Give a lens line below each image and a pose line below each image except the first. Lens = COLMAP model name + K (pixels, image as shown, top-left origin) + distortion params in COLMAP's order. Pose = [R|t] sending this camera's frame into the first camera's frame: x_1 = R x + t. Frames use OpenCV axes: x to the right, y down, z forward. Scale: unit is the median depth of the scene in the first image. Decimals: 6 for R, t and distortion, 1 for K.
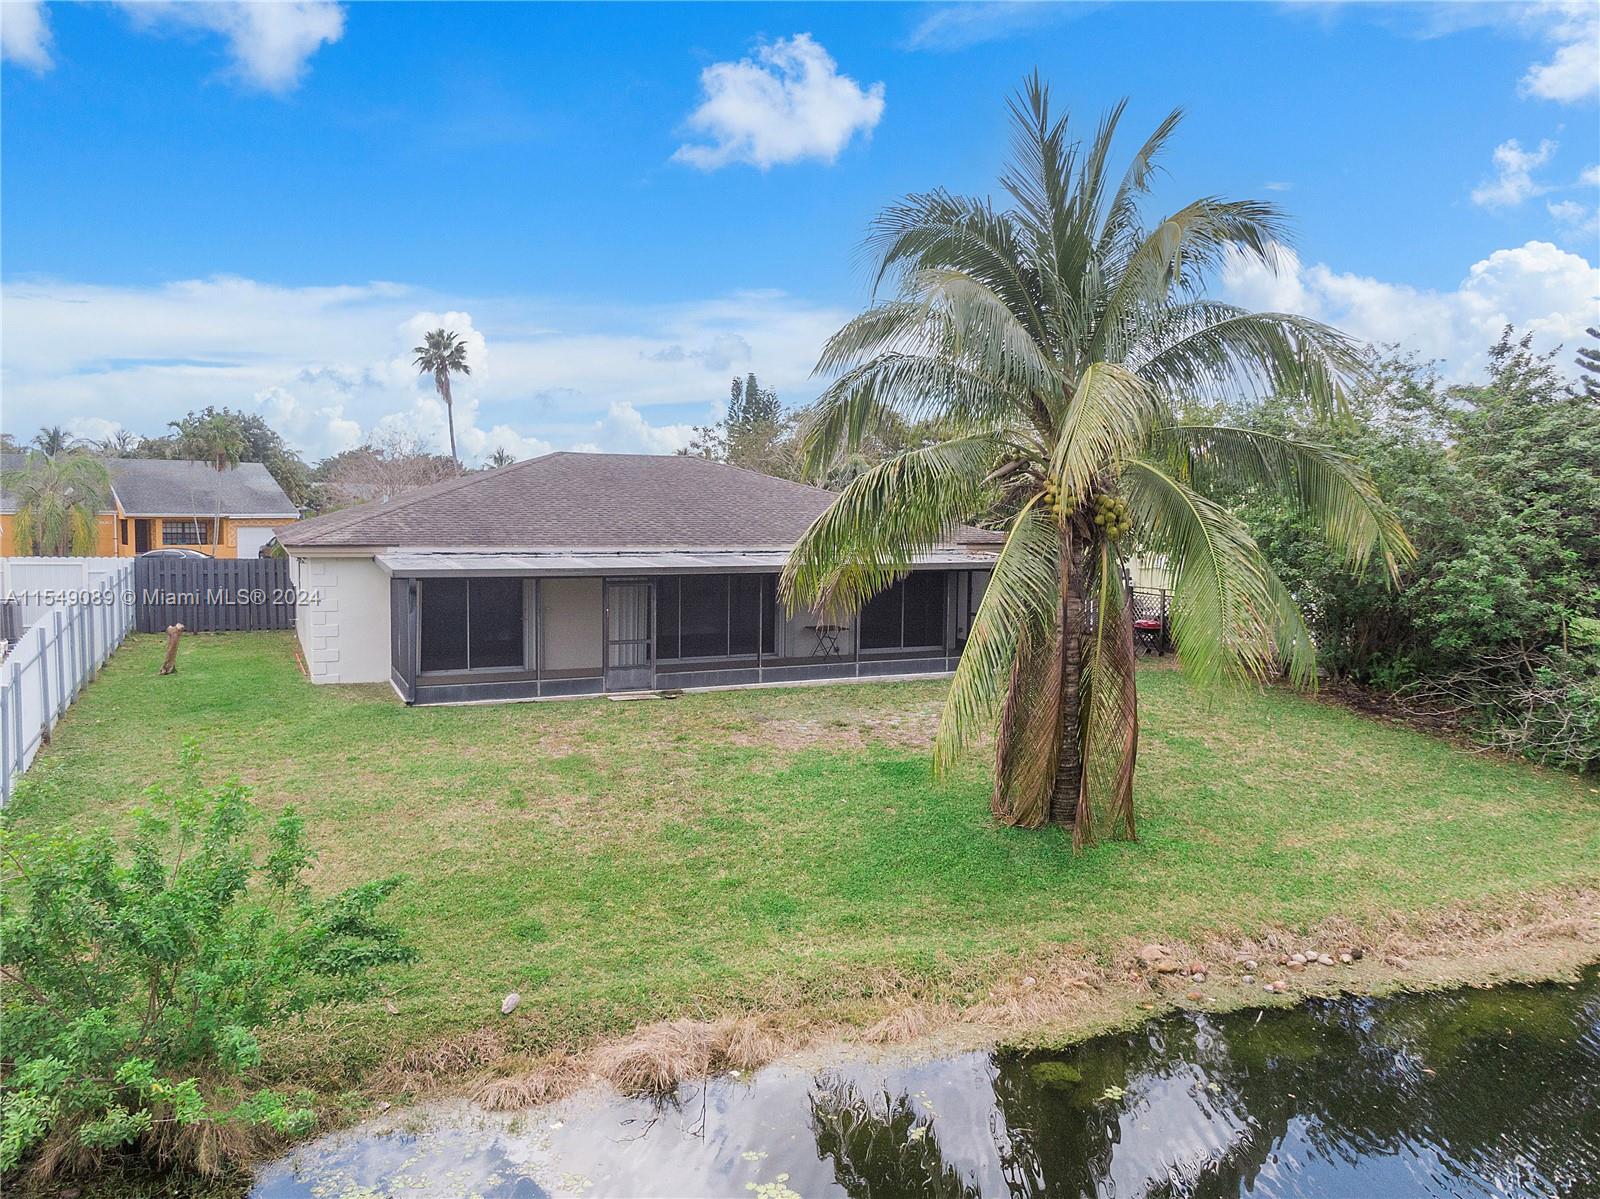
lens RADIAL K [[1124.4, 0, 820.3], [0, 1124.4, 672.5], [0, 0, 1]] dist [0.002862, -0.046832]
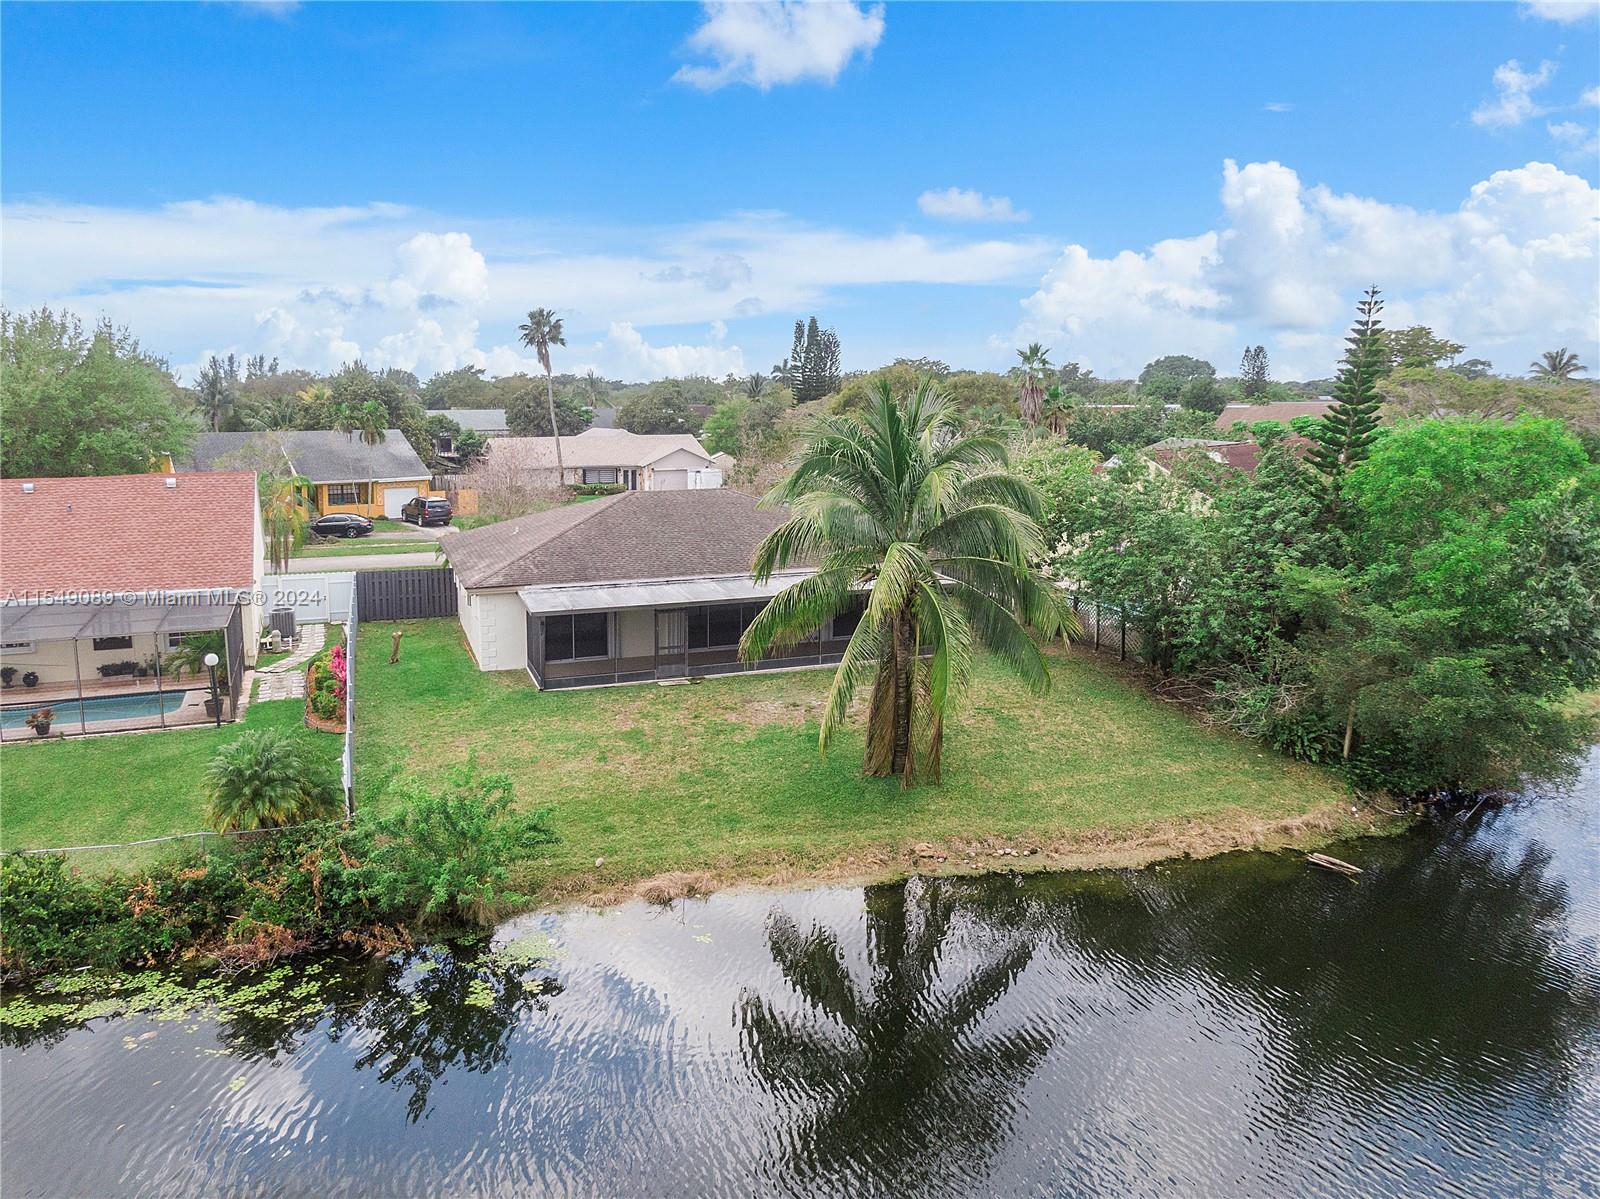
lens RADIAL K [[1154.3, 0, 800.0], [0, 1154.3, 599.5], [0, 0, 1]] dist [-0.000113, -0.000881]
pose [[0.995086, 0.004959, -0.098892, 0.261696], [-0.000679, 0.999063, 0.043271, -0.247755], [0.099014, -0.042991, 0.994157, -0.924173]]
